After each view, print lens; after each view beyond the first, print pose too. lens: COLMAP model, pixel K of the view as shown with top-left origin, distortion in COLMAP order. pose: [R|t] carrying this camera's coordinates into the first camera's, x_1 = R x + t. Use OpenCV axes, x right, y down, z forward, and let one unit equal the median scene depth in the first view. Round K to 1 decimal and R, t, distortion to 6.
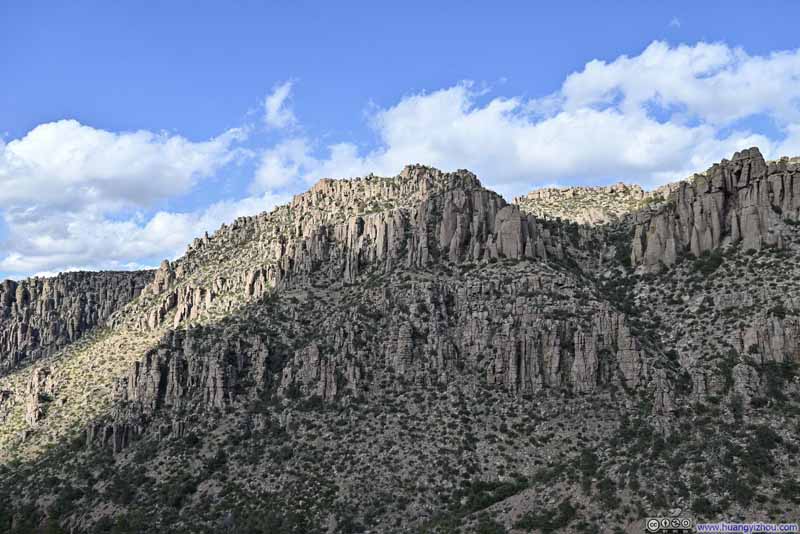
lens RADIAL K [[724.1, 0, 398.4], [0, 724.1, 268.8], [0, 0, 1]] dist [0.000193, -0.008499]
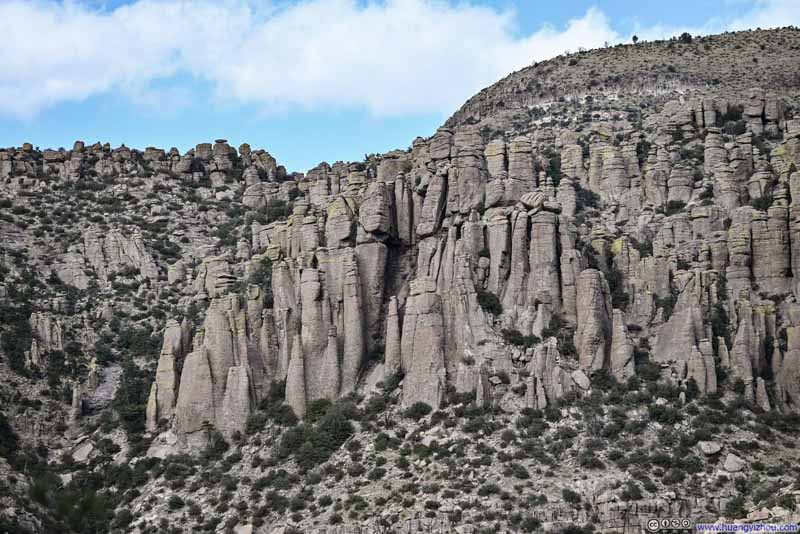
lens RADIAL K [[2722.3, 0, 401.4], [0, 2722.3, 267.7], [0, 0, 1]] dist [0.016448, 0.000000]
pose [[0.964196, 0.024351, 0.264070, 0.084912], [-0.025497, 0.999674, 0.000914, -0.104429], [-0.263962, -0.007615, 0.964503, -0.440368]]
